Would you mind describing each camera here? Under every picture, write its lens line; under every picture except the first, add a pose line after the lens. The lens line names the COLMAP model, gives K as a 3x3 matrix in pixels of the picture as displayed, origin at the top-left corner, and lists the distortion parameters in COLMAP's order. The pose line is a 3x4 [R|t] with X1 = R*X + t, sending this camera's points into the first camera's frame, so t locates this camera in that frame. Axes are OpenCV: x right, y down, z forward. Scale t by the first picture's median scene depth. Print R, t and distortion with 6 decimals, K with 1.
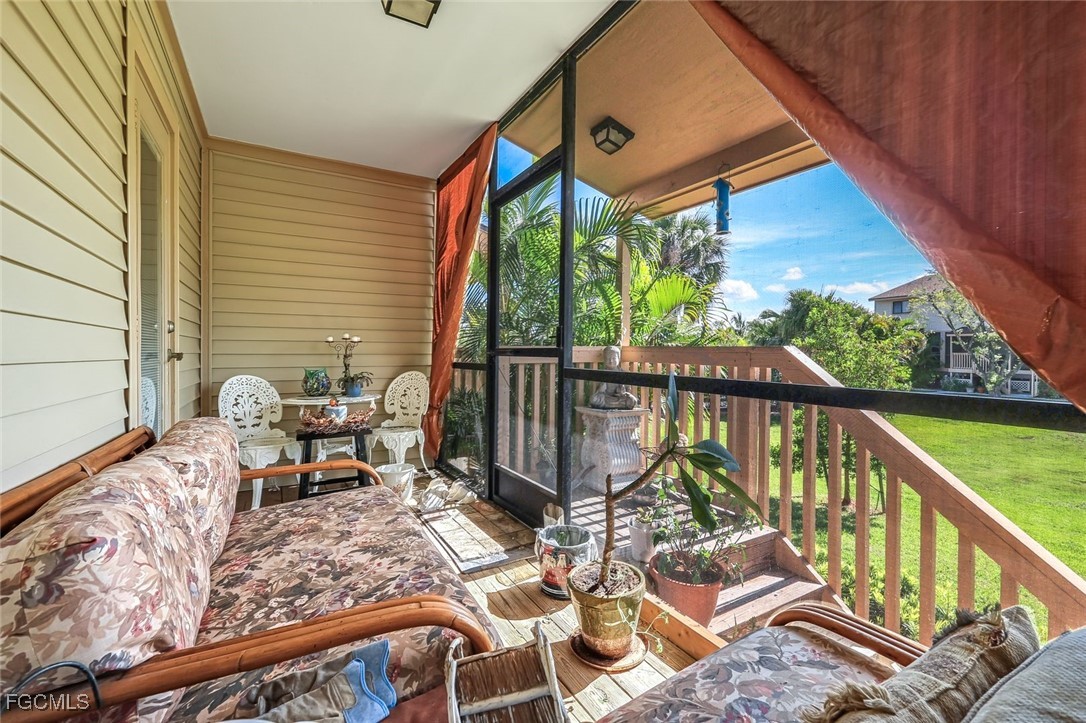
lens RADIAL K [[473.4, 0, 545.9], [0, 473.4, 359.5], [0, 0, 1]] dist [0.004607, 0.001299]
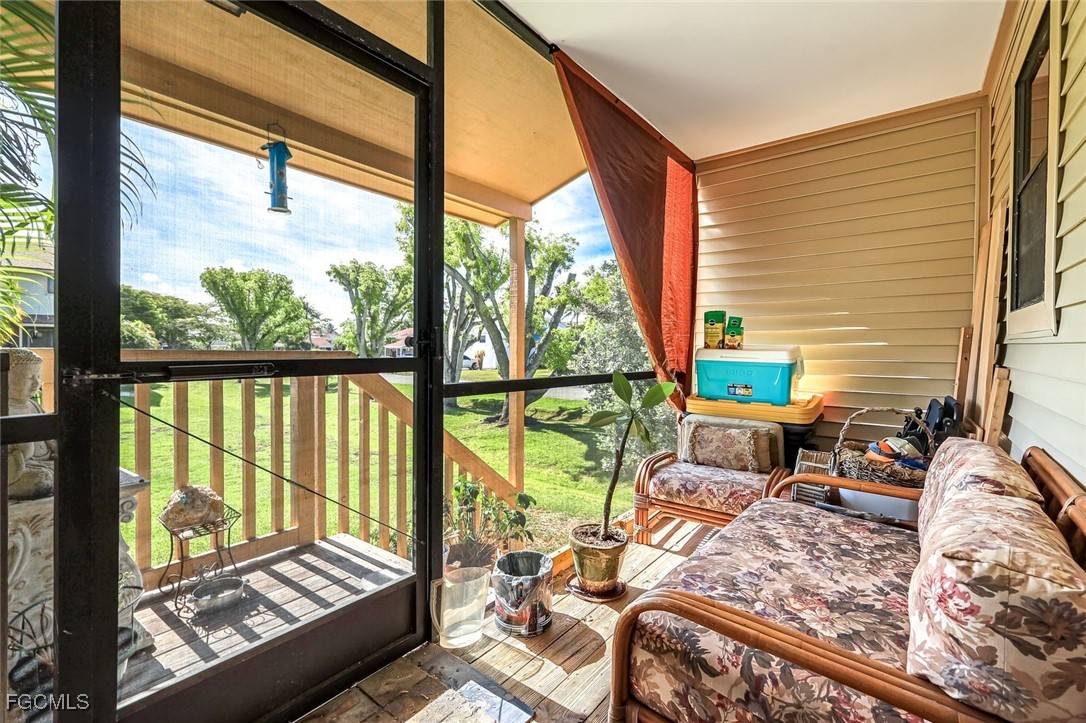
lens RADIAL K [[473.4, 0, 542.8], [0, 473.4, 356.0], [0, 0, 1]] dist [0.004607, 0.001299]
pose [[-0.374199, -0.021402, 0.927101, -1.235027], [0.004174, 0.999685, 0.024763, -0.074562], [-0.927339, 0.013136, -0.373992, 1.977321]]
